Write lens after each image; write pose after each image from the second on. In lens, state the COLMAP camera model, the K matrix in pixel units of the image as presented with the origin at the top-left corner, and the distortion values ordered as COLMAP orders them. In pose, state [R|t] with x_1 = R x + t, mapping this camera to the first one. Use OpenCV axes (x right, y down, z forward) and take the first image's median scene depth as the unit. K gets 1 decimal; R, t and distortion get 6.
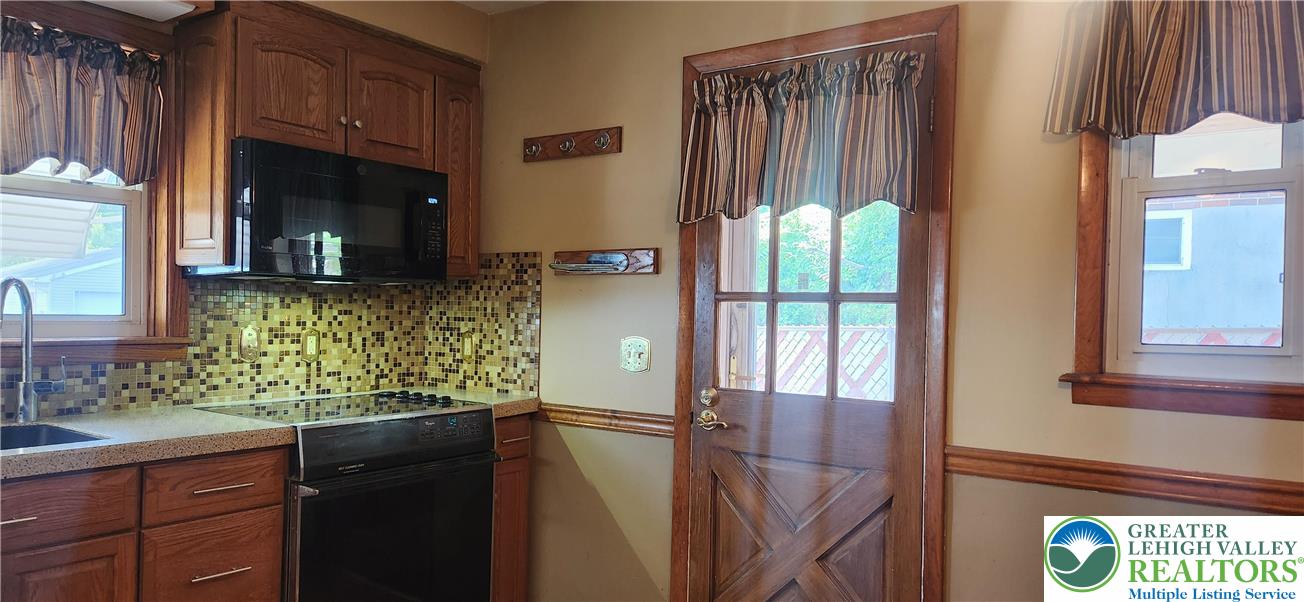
lens RADIAL K [[866.1, 0, 653.7], [0, 866.1, 320.8], [0, 0, 1]] dist [0.066336, -0.004911]
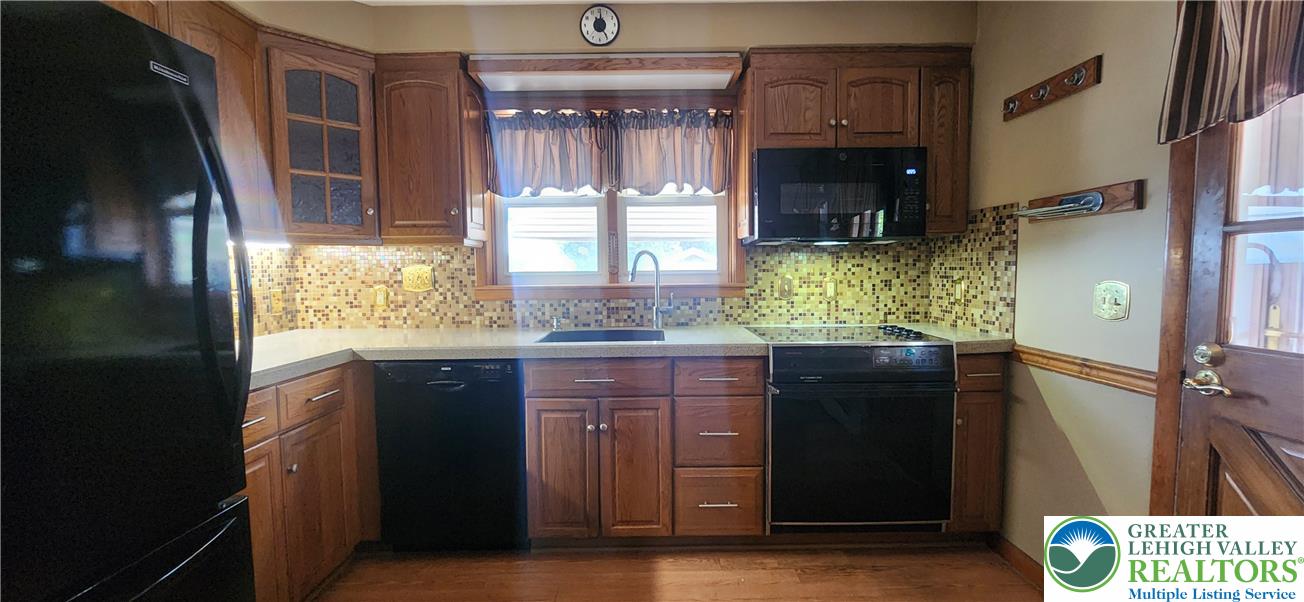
lens RADIAL K [[534.0, 0, 652.0], [0, 534.0, 301.0], [0, 0, 1]] dist [-0.000081, -0.000007]
pose [[0.590519, 0.022809, -0.806701, 0.135434], [0.011631, 0.999256, 0.036768, 0.011785], [0.806940, -0.031095, 0.589815, 0.248997]]
